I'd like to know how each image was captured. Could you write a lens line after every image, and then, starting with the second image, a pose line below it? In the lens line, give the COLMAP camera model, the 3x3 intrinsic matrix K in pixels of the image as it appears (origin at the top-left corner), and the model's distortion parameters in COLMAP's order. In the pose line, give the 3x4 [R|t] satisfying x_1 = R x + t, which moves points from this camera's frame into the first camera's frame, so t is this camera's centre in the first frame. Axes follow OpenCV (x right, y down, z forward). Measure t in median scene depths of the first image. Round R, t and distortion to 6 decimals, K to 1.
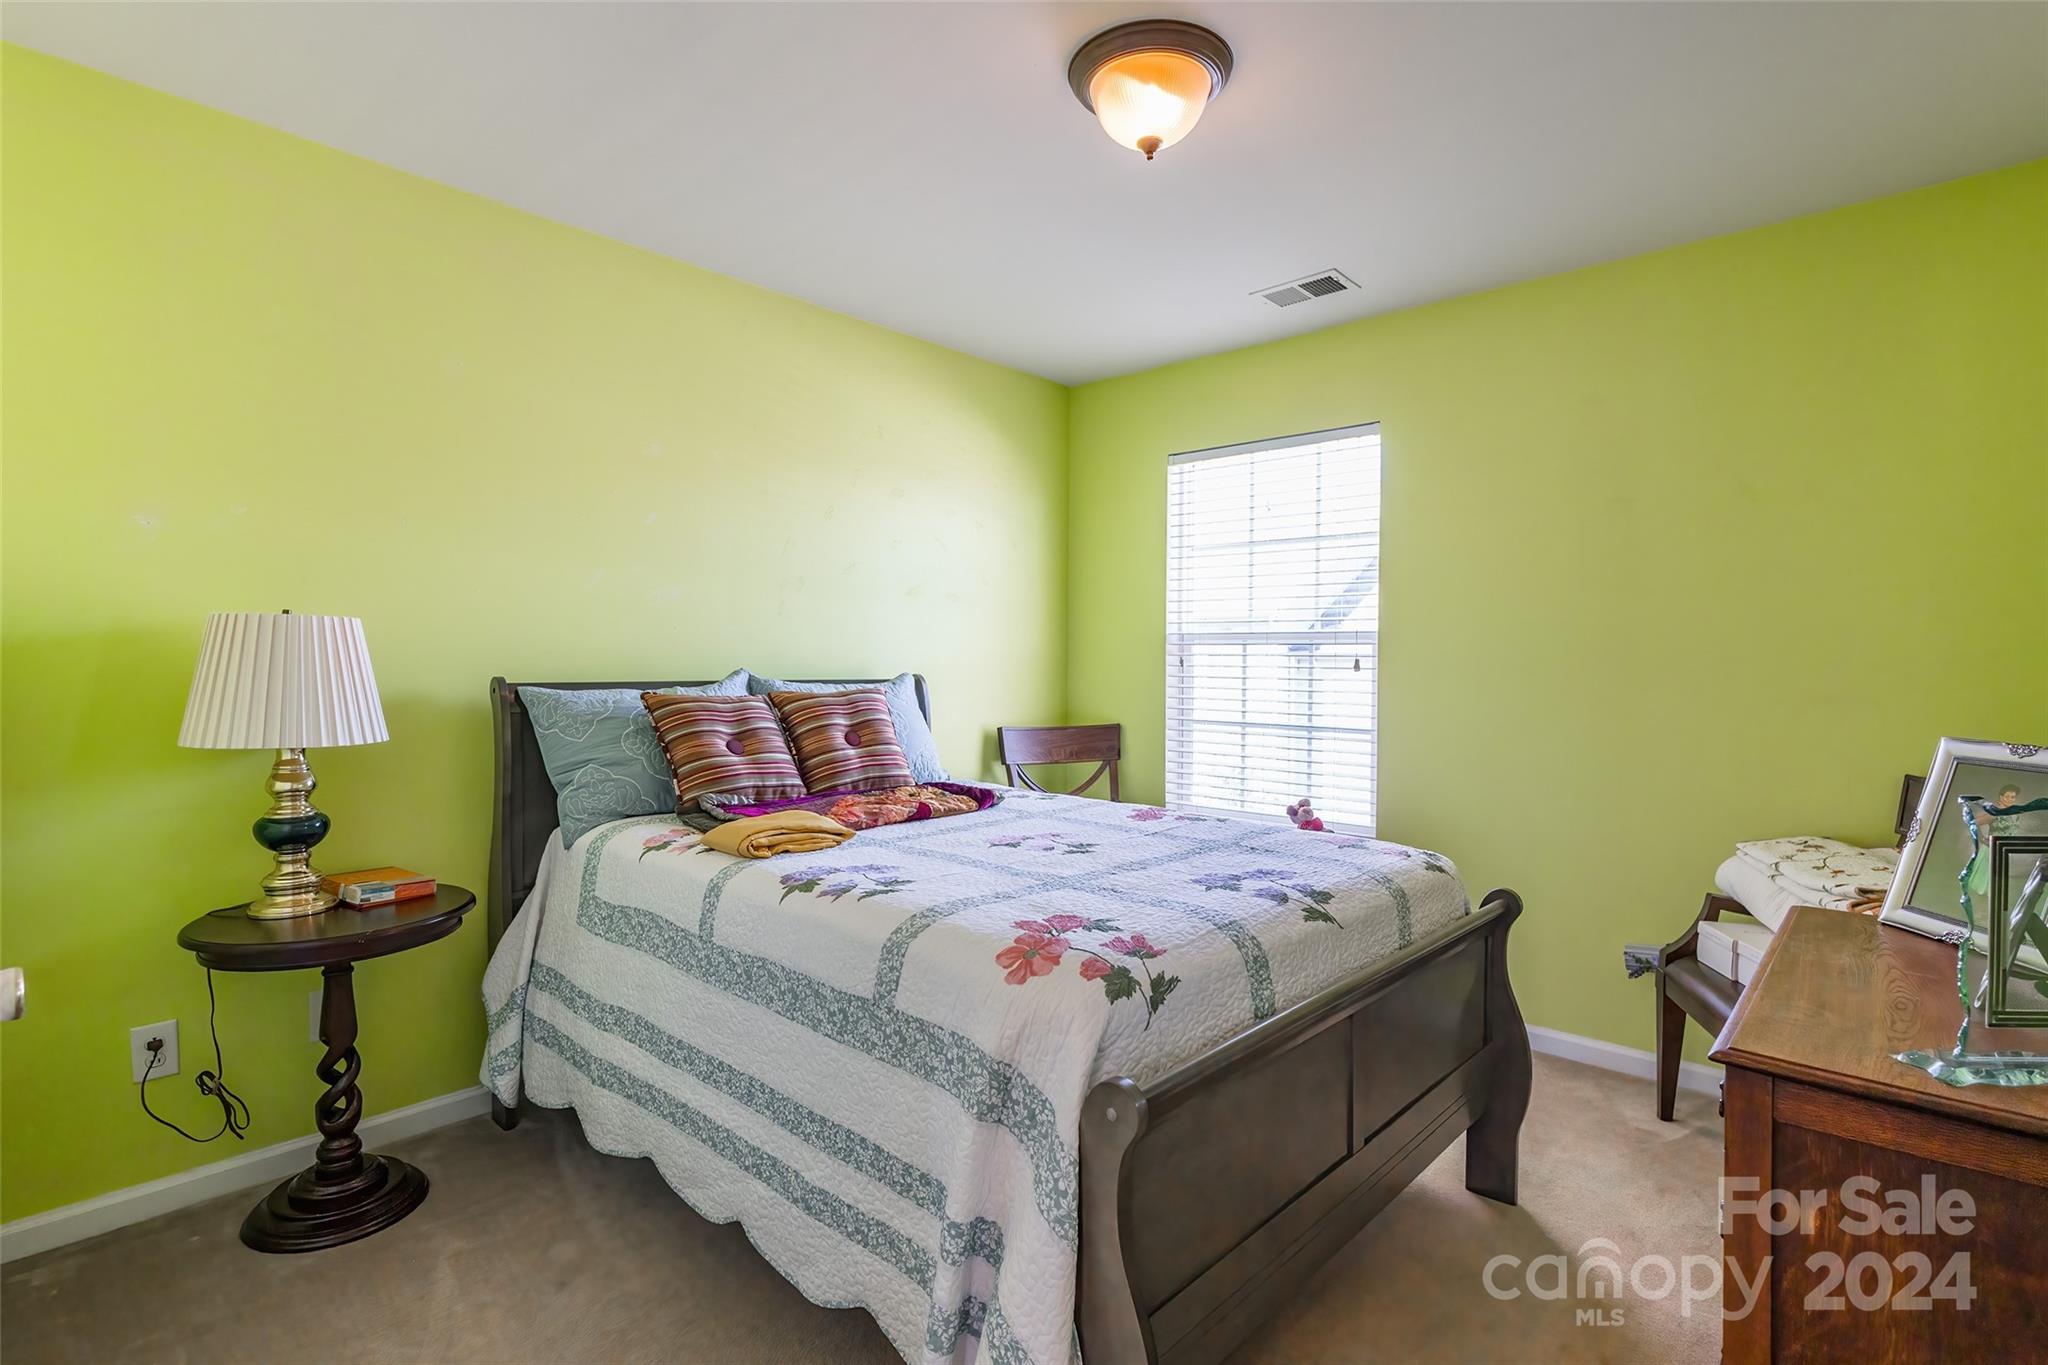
lens RADIAL K [[988.6, 0, 1024.0], [0, 988.6, 682.5], [0, 0, 1]] dist [-0.003174, -0.000843]
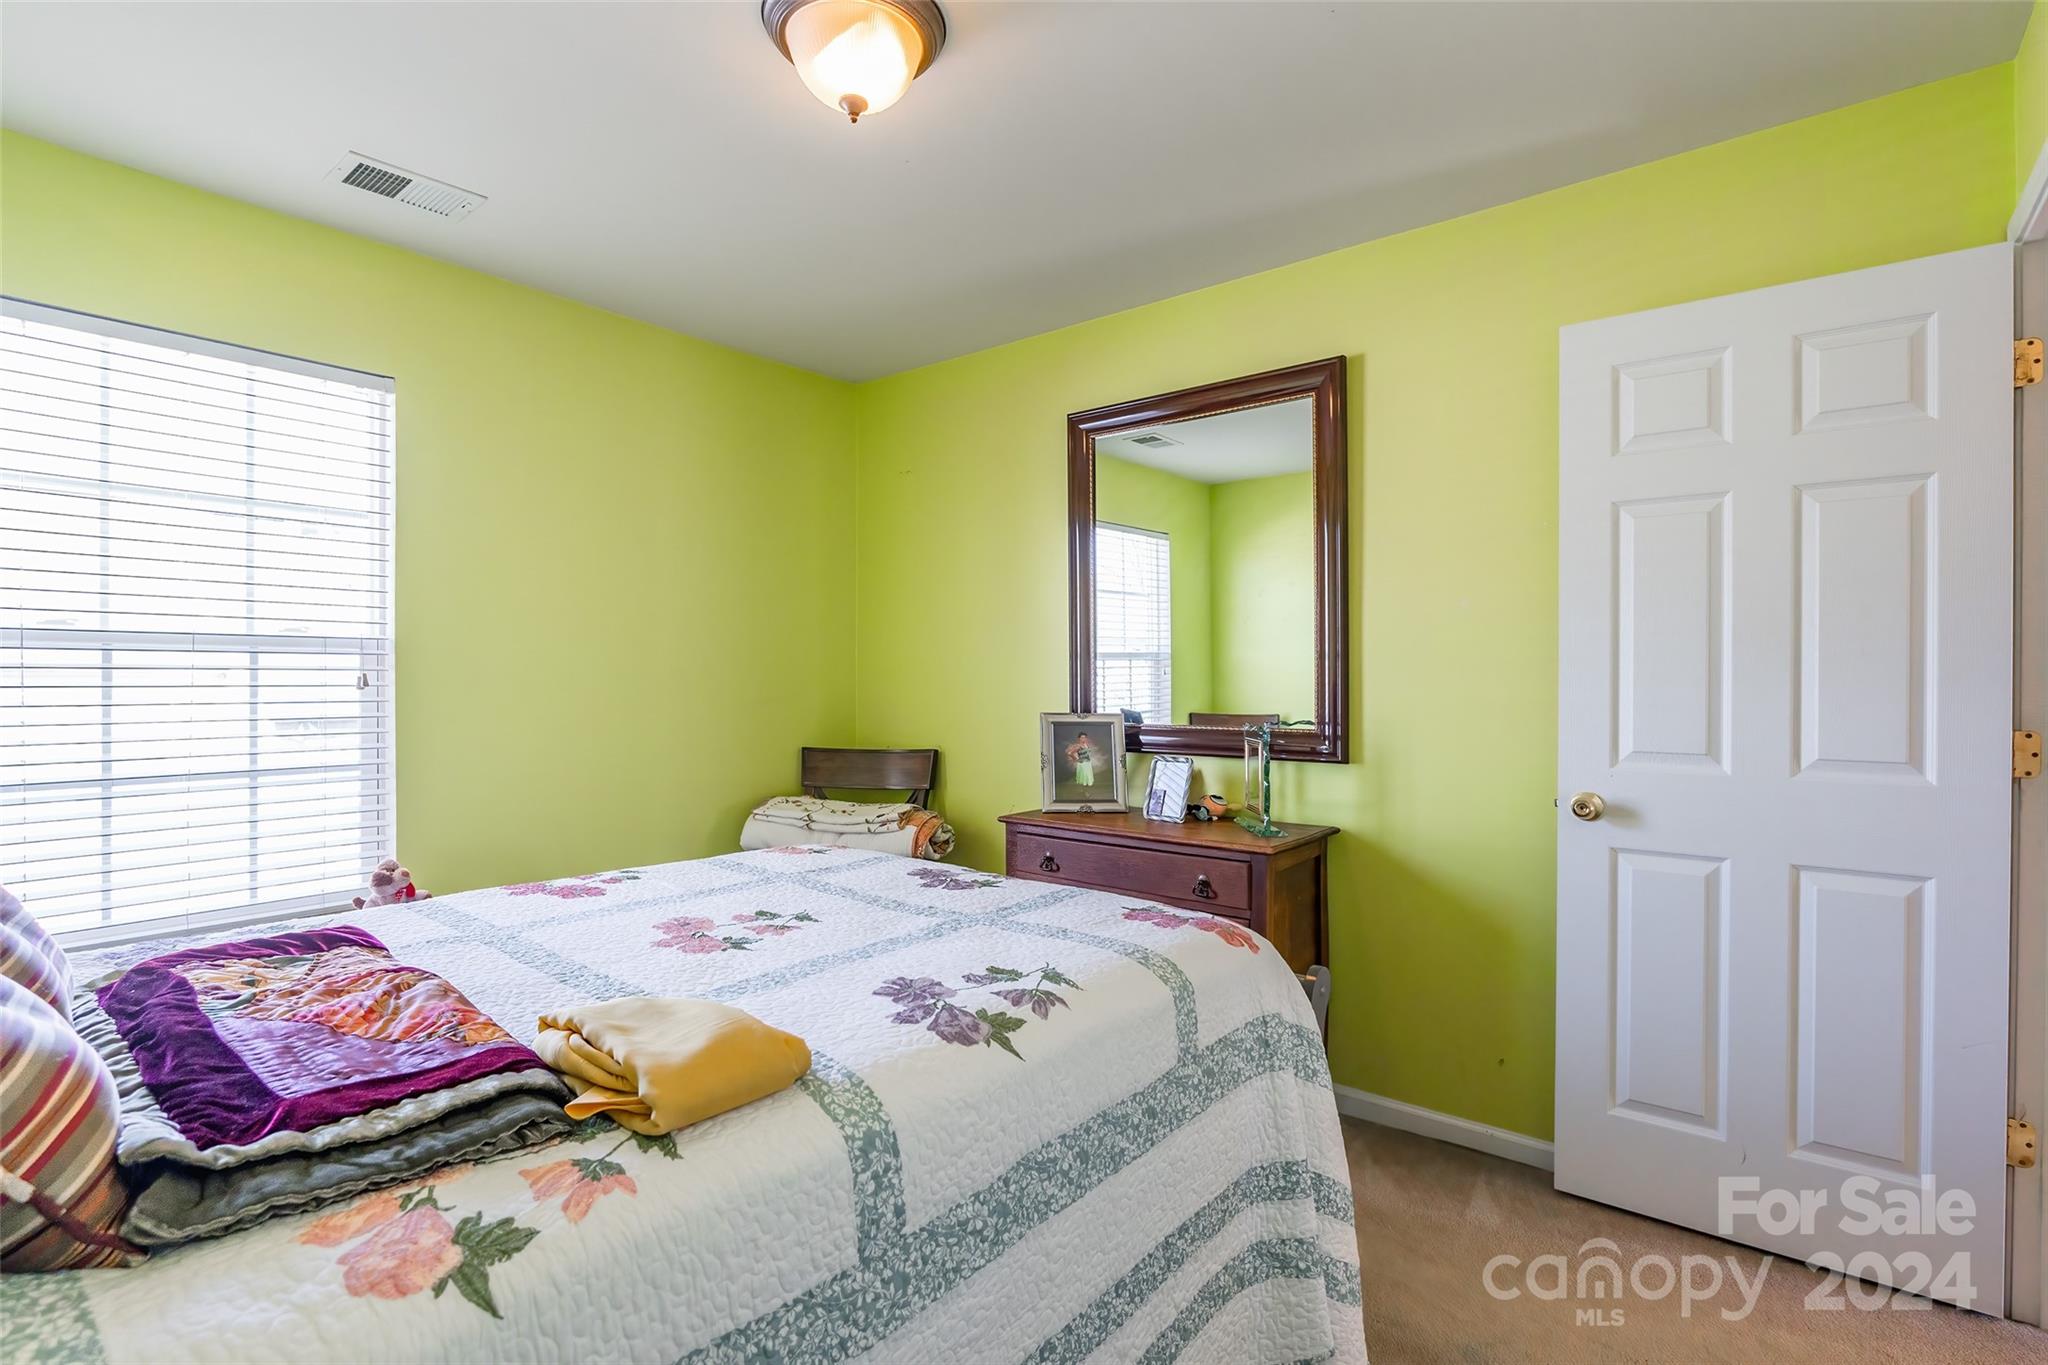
lens RADIAL K [[962.1, 0, 1024.0], [0, 962.1, 682.5], [0, 0, 1]] dist [-0.001942, 0.000004]
pose [[-0.068969, -0.016659, 0.997480, -0.789506], [0.024766, 0.999524, 0.018406, -0.029798], [-0.997311, 0.025973, -0.068523, 0.942608]]
